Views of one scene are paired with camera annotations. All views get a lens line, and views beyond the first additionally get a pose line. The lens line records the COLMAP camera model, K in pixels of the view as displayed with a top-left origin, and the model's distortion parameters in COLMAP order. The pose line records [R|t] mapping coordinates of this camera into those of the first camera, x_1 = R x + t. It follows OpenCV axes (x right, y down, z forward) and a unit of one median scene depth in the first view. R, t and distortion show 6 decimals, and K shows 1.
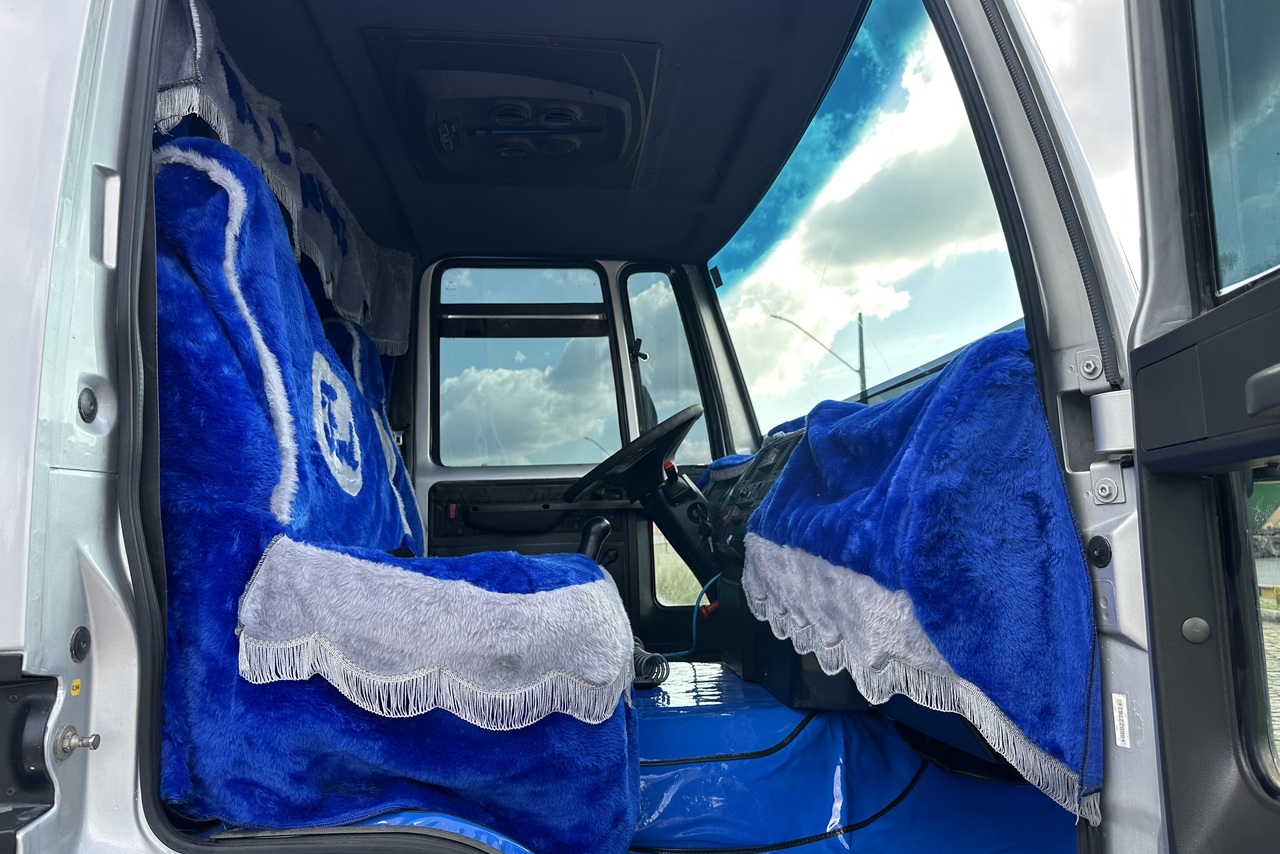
lens RADIAL K [[908.3, 0, 630.7], [0, 908.3, 430.2], [0, 0, 1]] dist [0.140774, -0.269135]
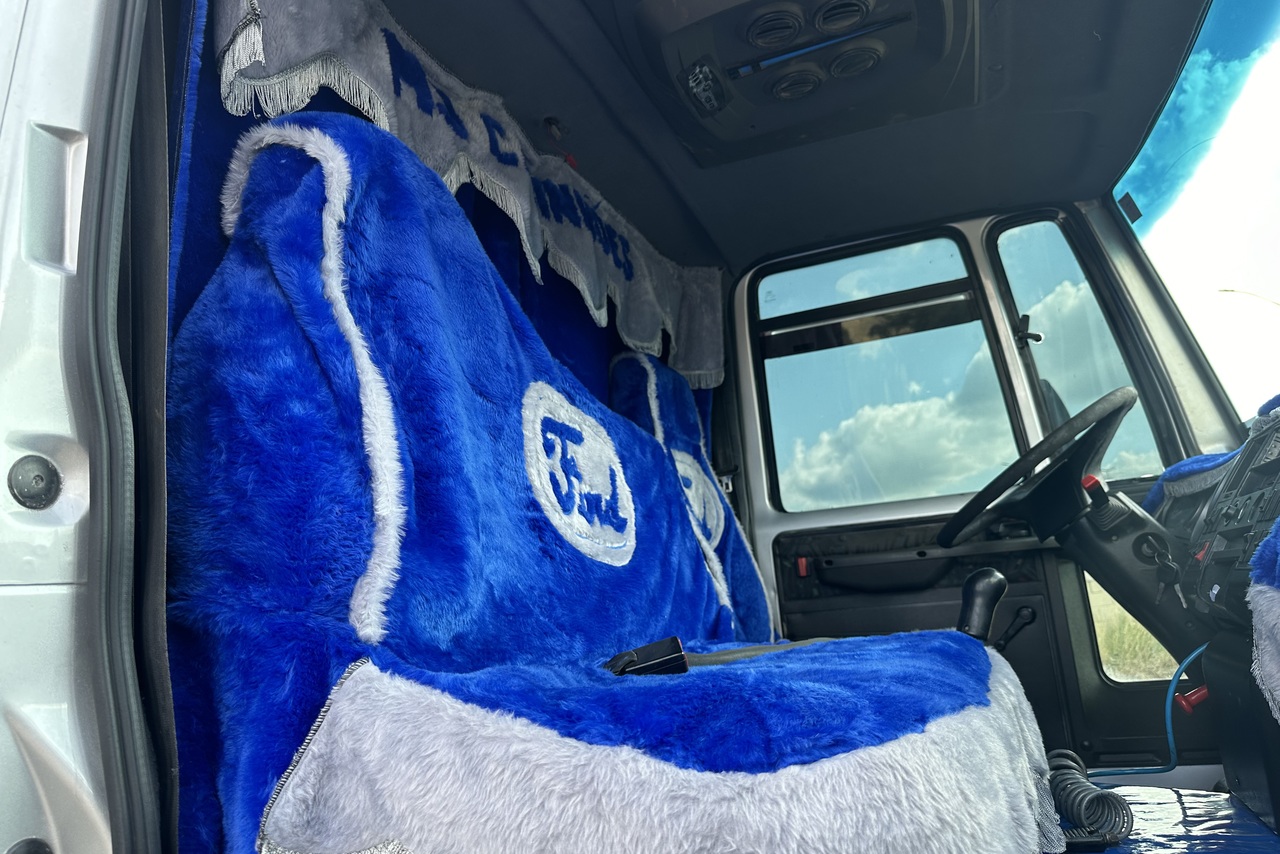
lens RADIAL K [[908.3, 0, 630.7], [0, 908.3, 430.2], [0, 0, 1]] dist [0.140774, -0.269135]
pose [[0.900531, -0.132661, -0.414060, 0.029859], [0.112385, 0.990974, -0.073076, 0.016135], [0.420017, 0.019273, 0.907312, 0.306960]]
